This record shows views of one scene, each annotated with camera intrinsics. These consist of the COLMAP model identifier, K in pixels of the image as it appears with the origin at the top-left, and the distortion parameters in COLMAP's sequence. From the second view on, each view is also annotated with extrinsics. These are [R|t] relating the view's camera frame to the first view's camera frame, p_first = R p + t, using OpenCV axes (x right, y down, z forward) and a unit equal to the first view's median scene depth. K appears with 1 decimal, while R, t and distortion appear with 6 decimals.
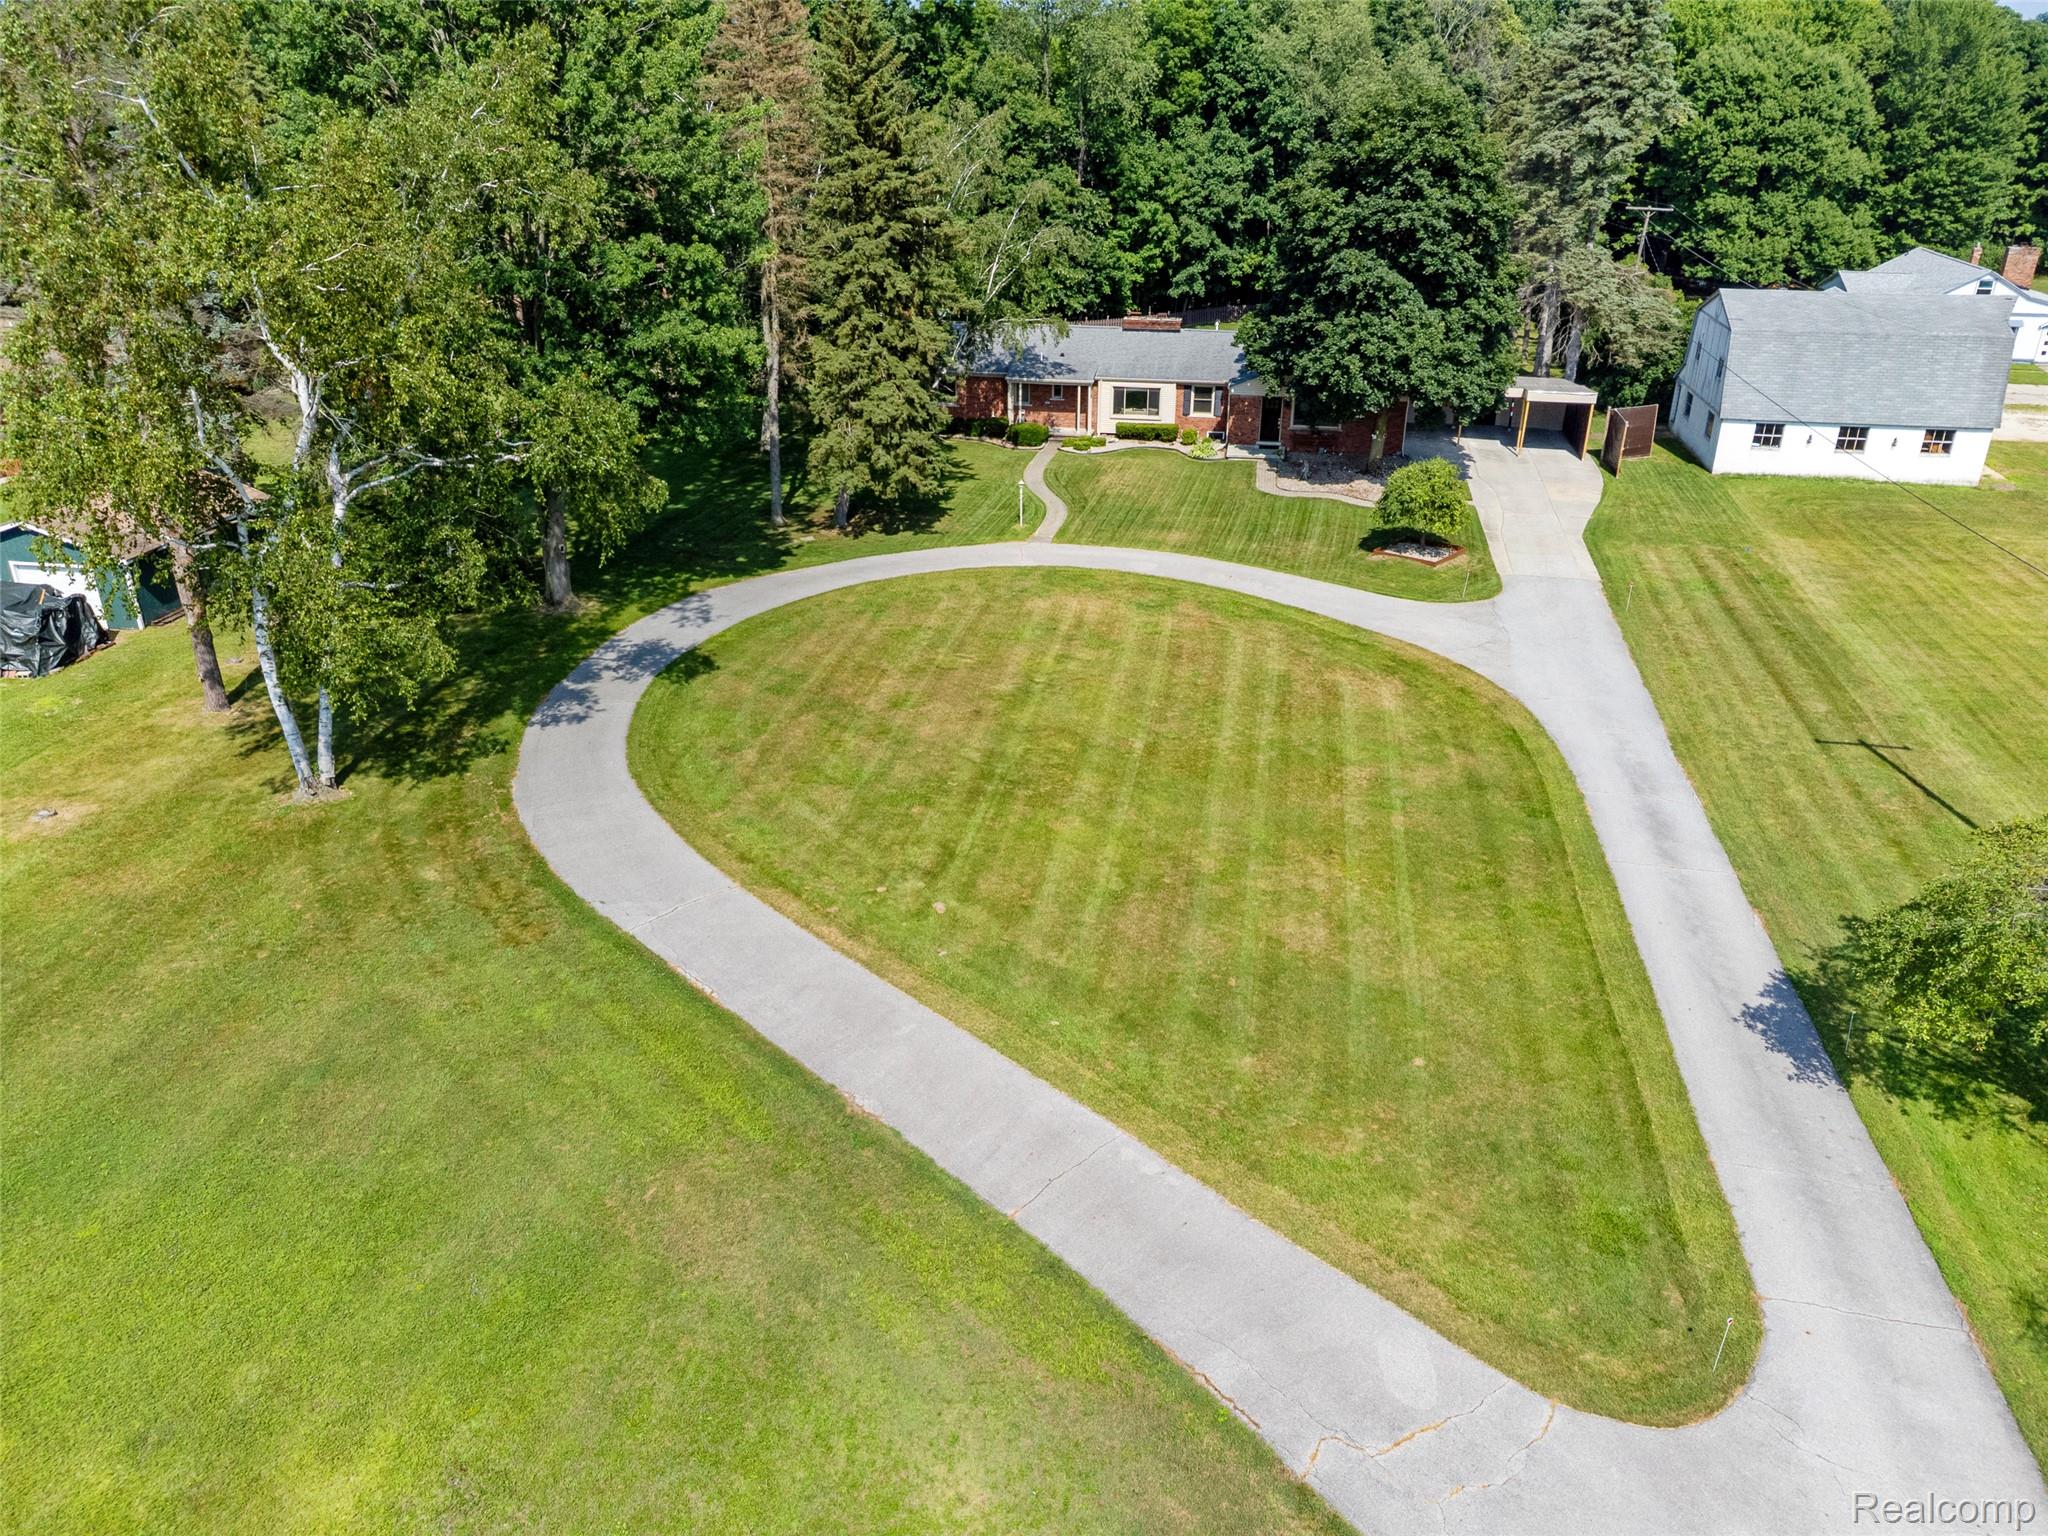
lens RADIAL K [[1515.0, 0, 1023.7], [0, 1515.0, 764.5], [0, 0, 1]] dist [0.017692, -0.020231]
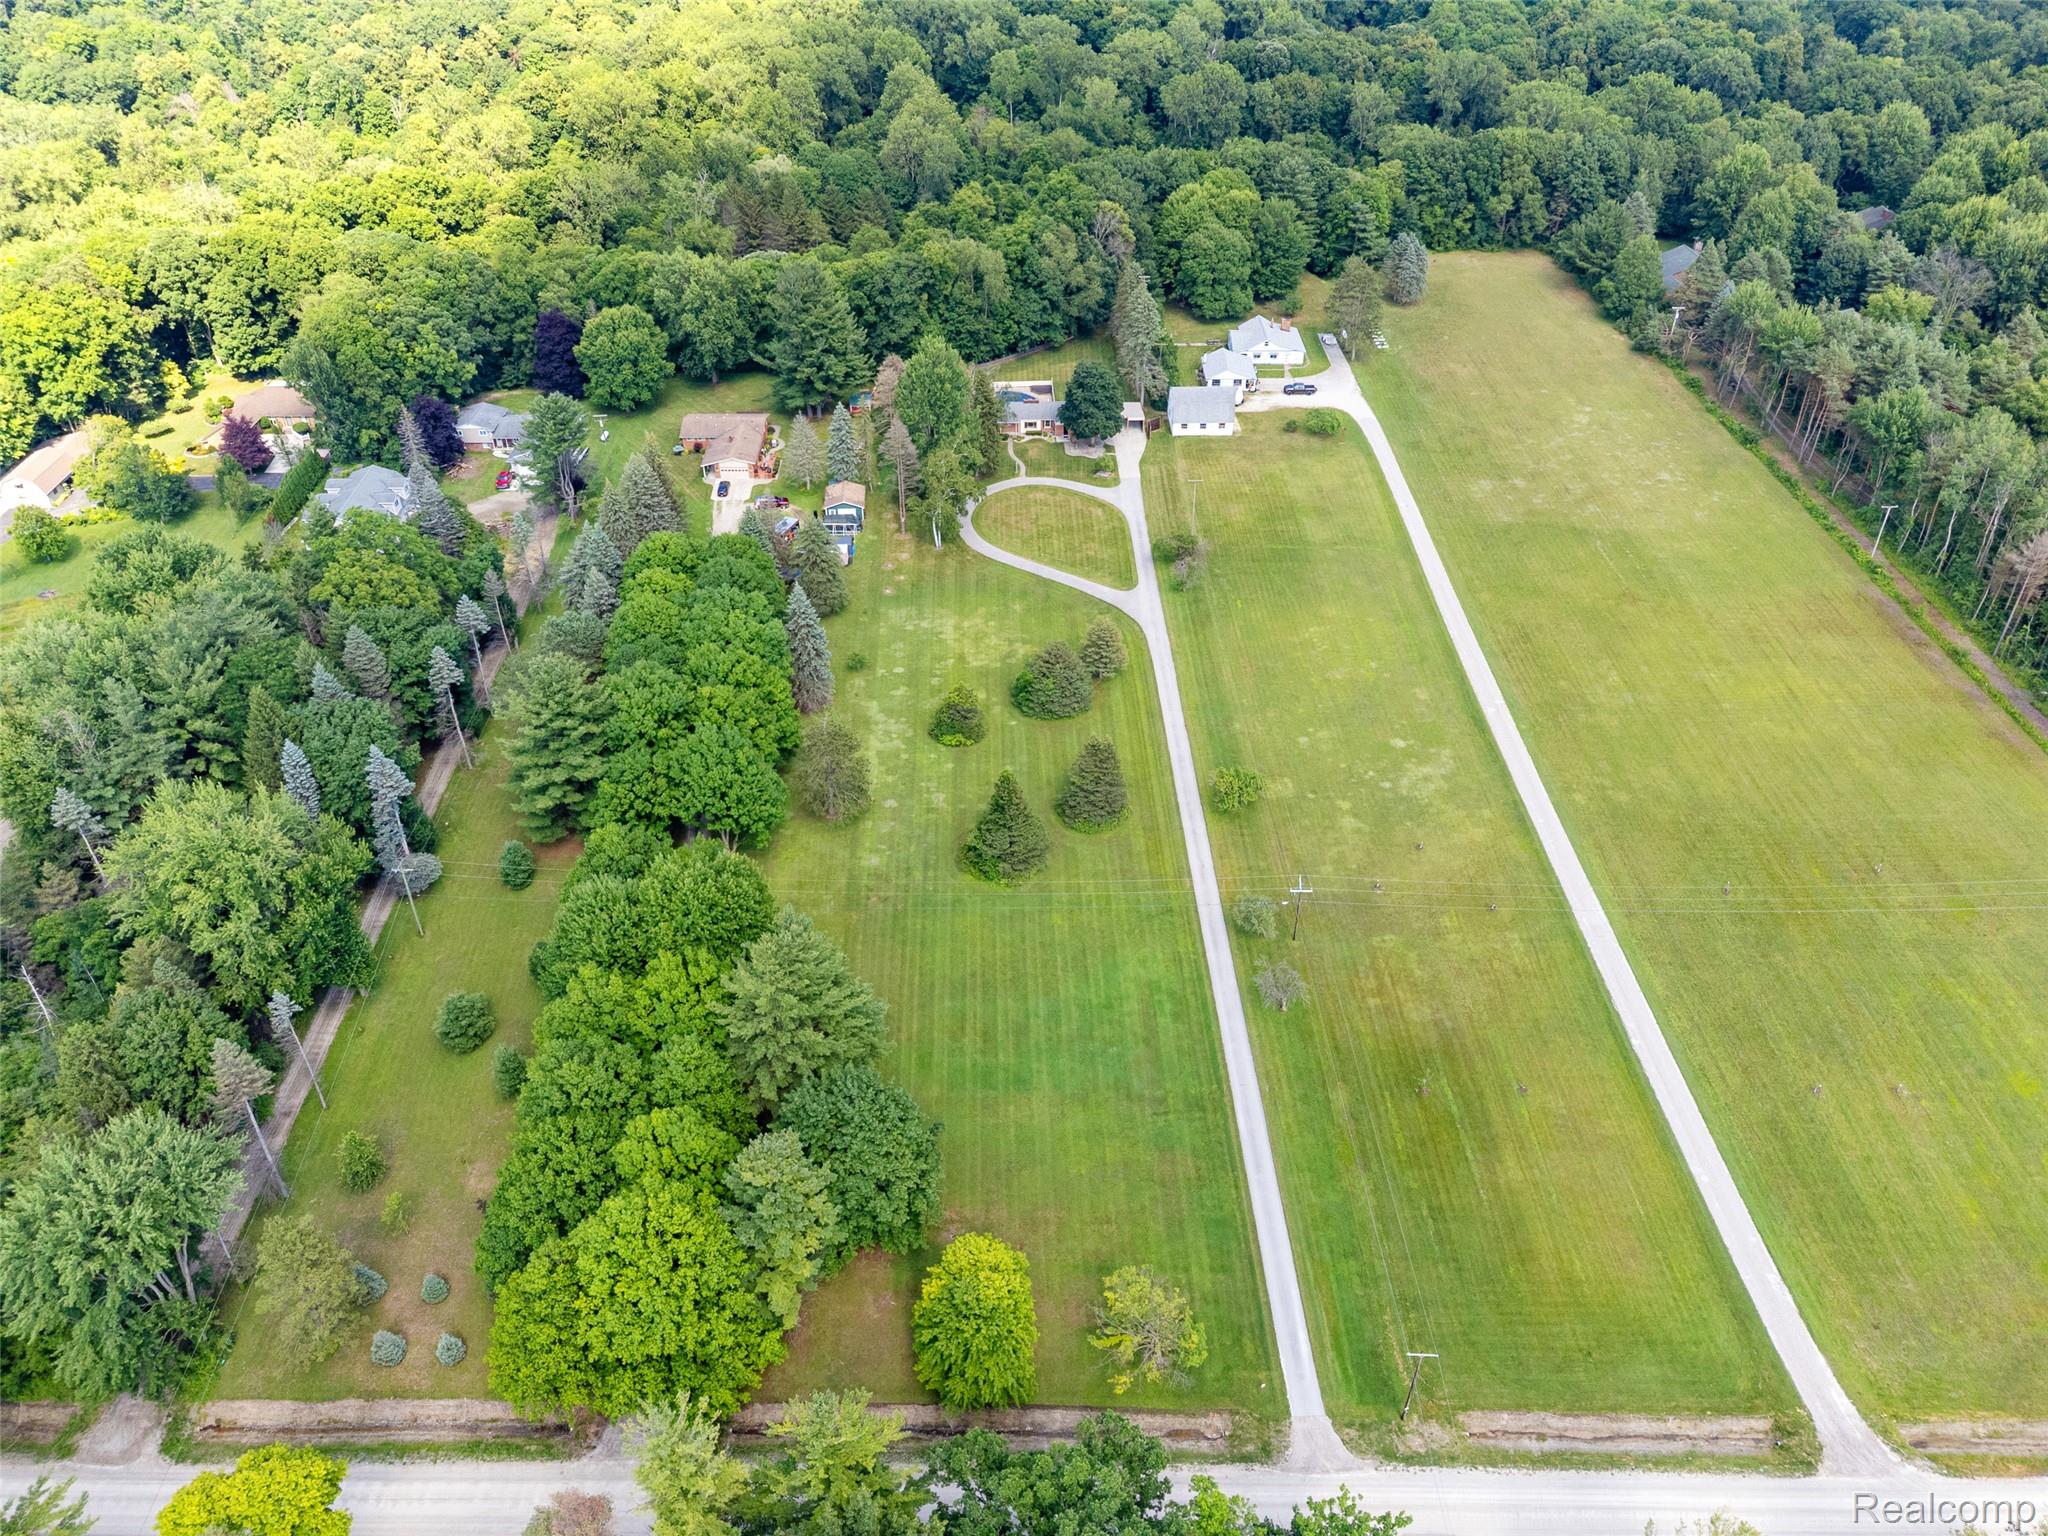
lens RADIAL K [[1515.0, 0, 1020.1], [0, 1515.0, 773.8], [0, 0, 1]] dist [0.017692, -0.020231]
pose [[0.980370, -0.125221, 0.152295, -0.462747], [0.090244, 0.971751, 0.218072, -0.157783], [-0.175300, -0.200048, 0.963977, -2.056331]]
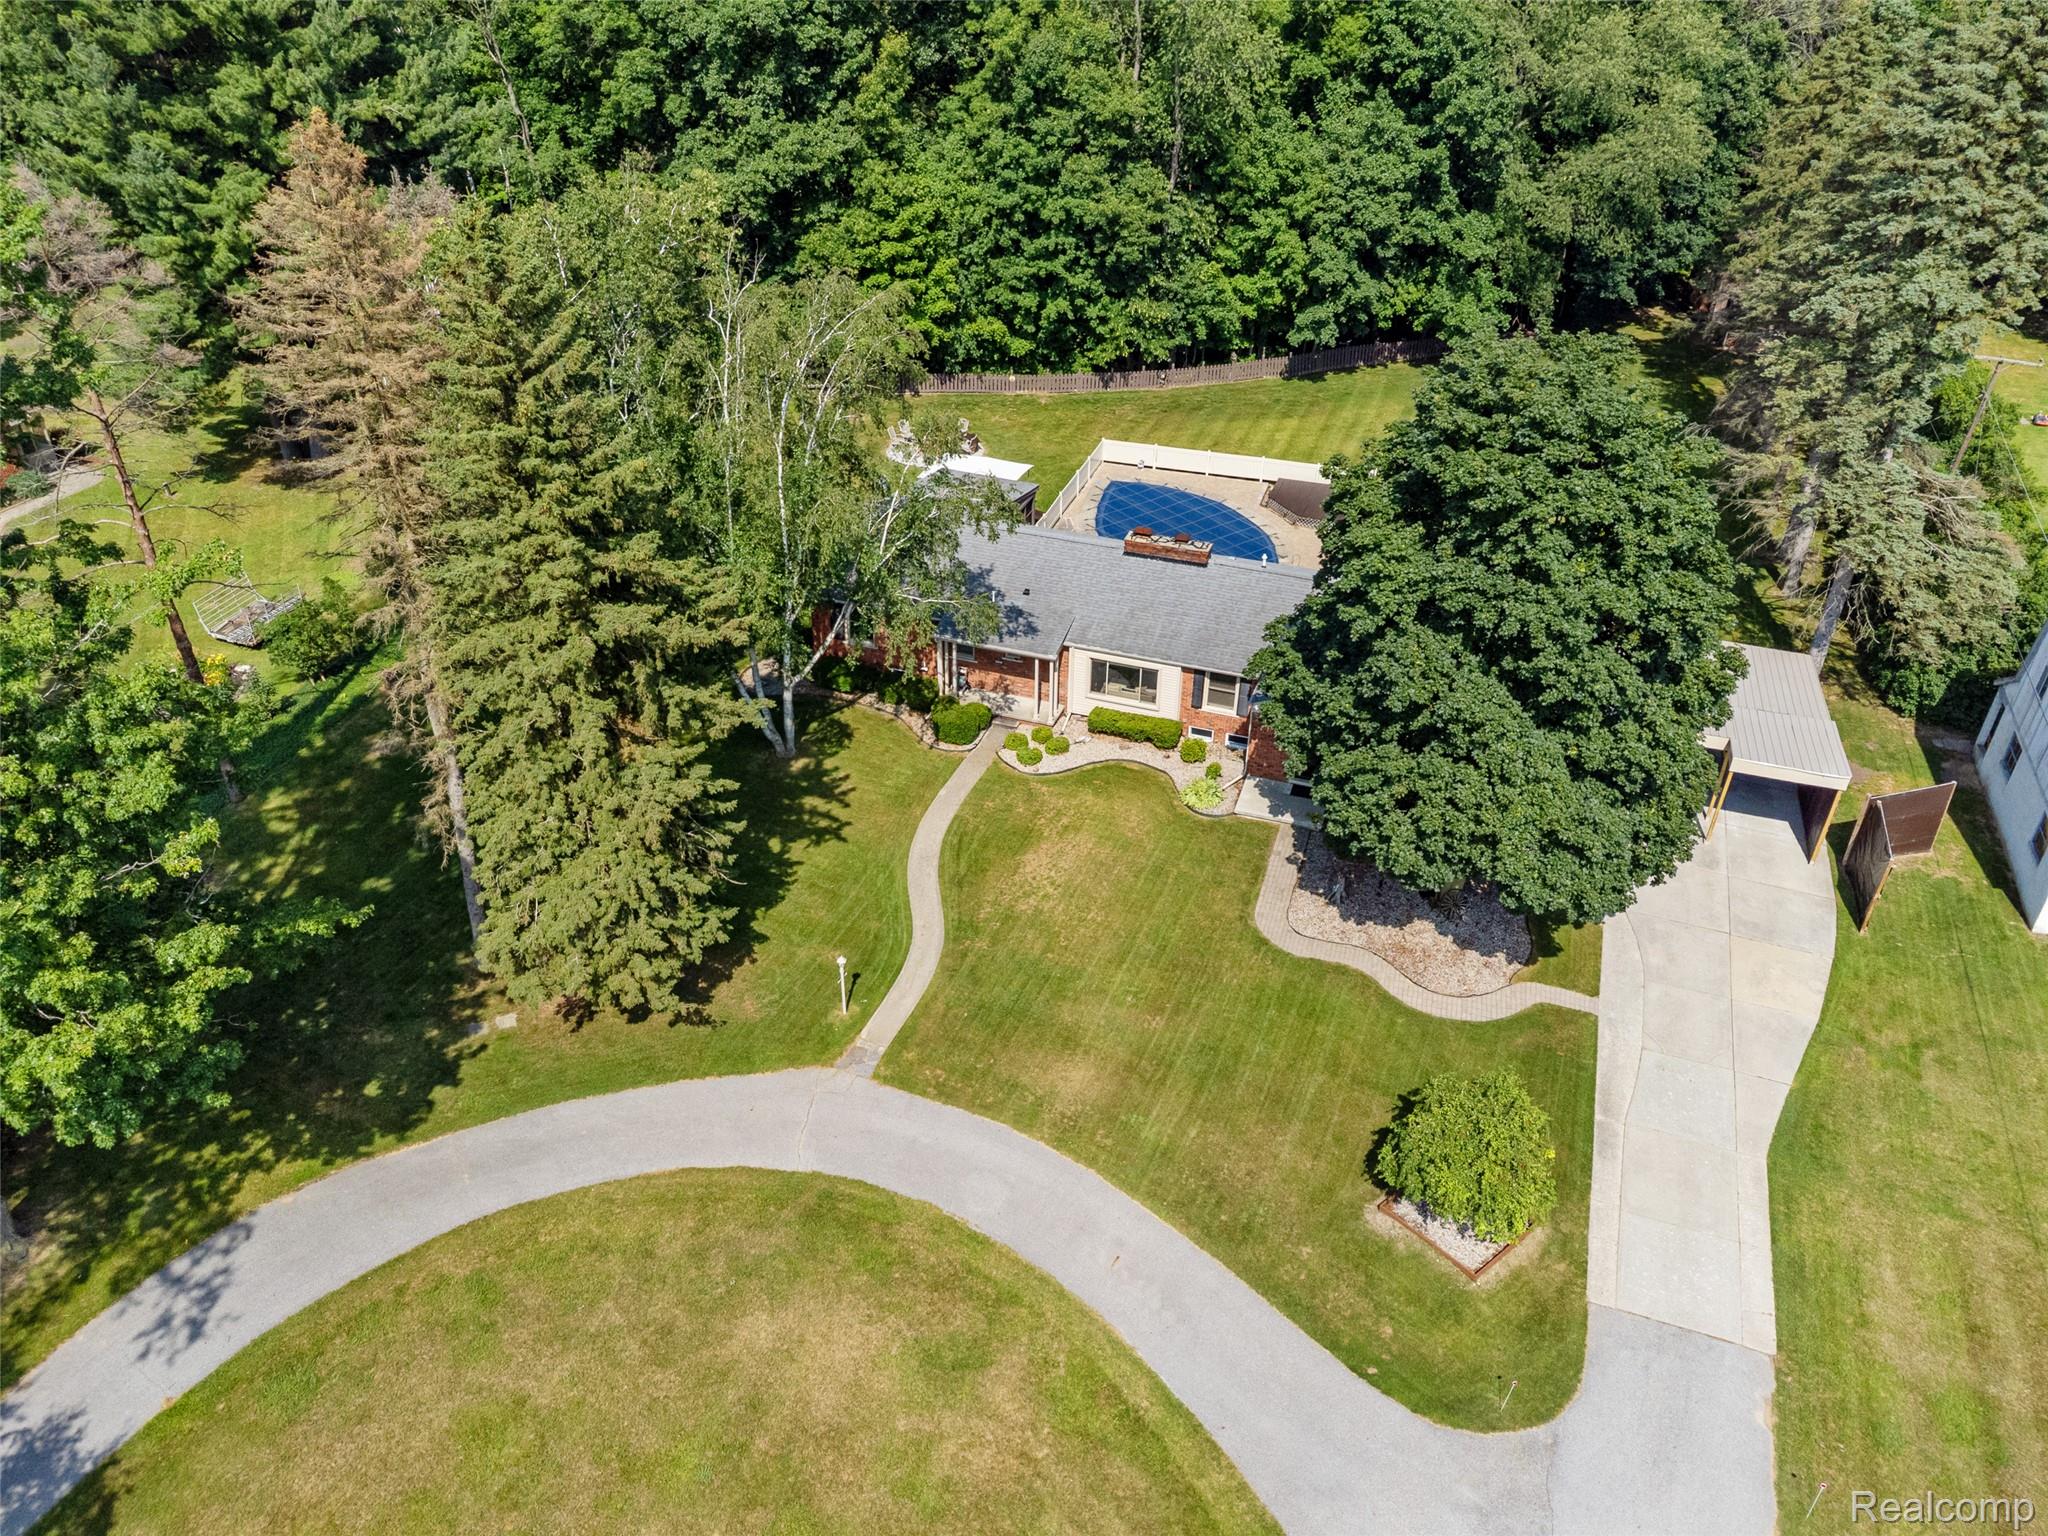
lens RADIAL K [[1515.0, 0, 1020.0], [0, 1515.0, 765.0], [0, 0, 1]] dist [0.017692, -0.020231]
pose [[0.986986, 0.092355, -0.131643, 0.086286], [-0.072065, 0.985853, 0.151330, -0.215415], [0.143757, -0.139874, 0.979678, 0.239628]]
